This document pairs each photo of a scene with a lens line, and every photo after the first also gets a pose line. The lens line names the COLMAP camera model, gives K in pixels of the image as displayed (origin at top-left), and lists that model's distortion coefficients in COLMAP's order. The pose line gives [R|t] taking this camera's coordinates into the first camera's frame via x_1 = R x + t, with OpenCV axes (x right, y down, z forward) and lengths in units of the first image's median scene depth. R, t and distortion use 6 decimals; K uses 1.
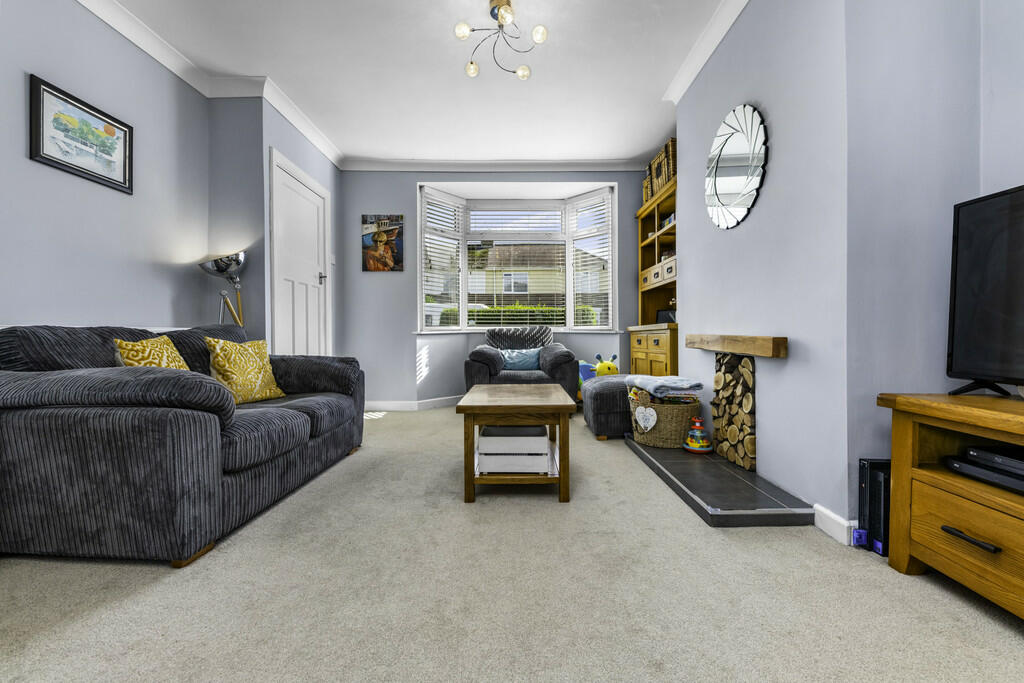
lens RADIAL K [[418.0, 0, 513.5], [0, 418.0, 332.2], [0, 0, 1]] dist [0.000742, -0.000450]
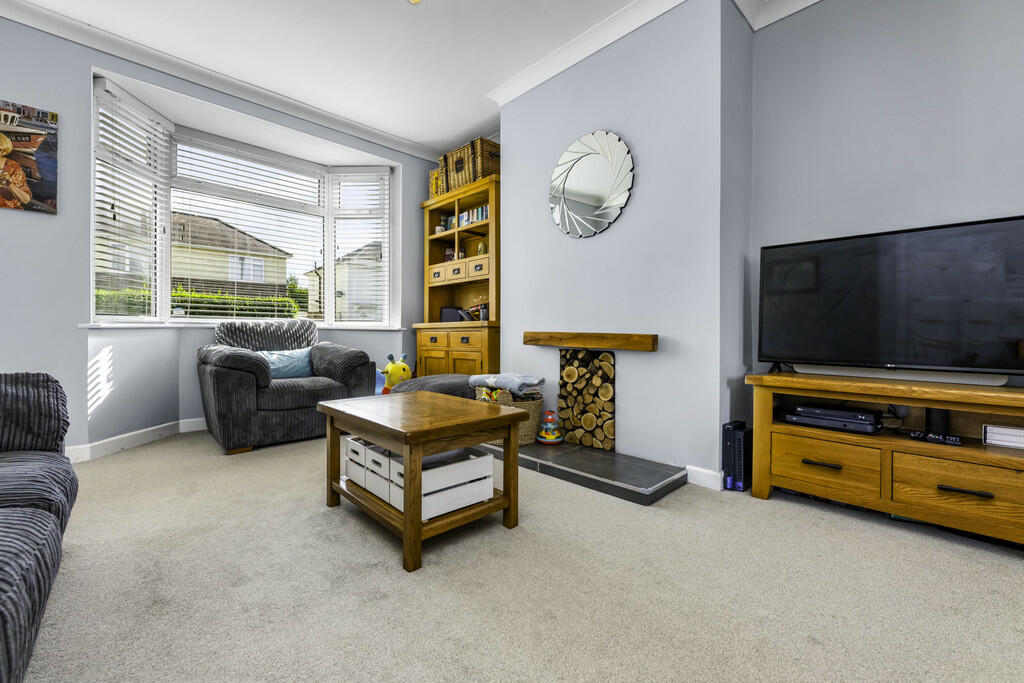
lens RADIAL K [[424.9, 0, 509.2], [0, 424.9, 330.7], [0, 0, 1]] dist [0.000804, -0.000017]
pose [[0.720553, 0.010790, 0.693316, -0.380516], [-0.010940, 0.999931, -0.004192, 0.007547], [-0.693313, -0.004564, 0.720622, 0.297838]]
